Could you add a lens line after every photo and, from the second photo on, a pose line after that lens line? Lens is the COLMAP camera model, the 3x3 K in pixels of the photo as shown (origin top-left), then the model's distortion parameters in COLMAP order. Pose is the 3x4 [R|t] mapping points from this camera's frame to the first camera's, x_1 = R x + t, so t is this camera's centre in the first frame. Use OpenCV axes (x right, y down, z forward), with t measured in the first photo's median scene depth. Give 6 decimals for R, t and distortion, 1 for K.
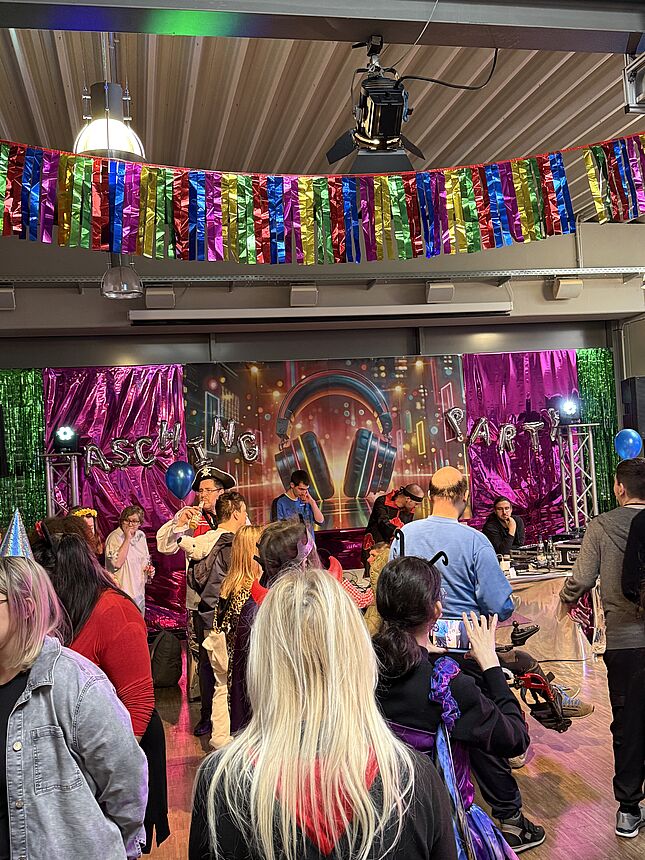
lens RADIAL K [[866.3, 0, 320.6], [0, 866.3, 425.3], [0, 0, 1]] dist [0.170047, 0.000000]
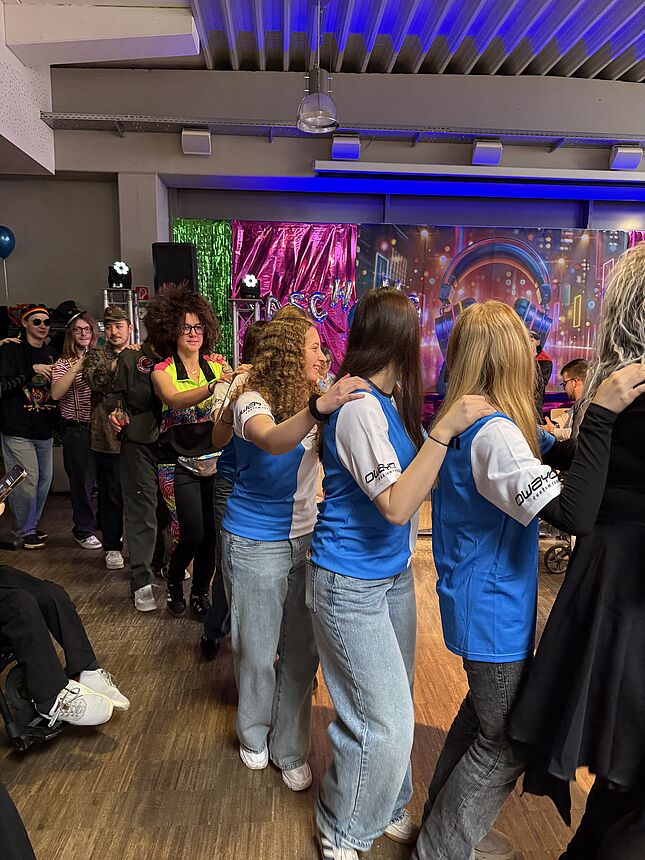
lens RADIAL K [[592.3, 0, 317.4], [0, 592.3, 439.9], [0, 0, 1]] dist [0.006309, -0.026883]
pose [[0.987676, 0.087682, -0.129643, -0.088363], [-0.061523, 0.979163, 0.193532, 0.048214], [0.143910, -0.183171, 0.972491, 0.242565]]
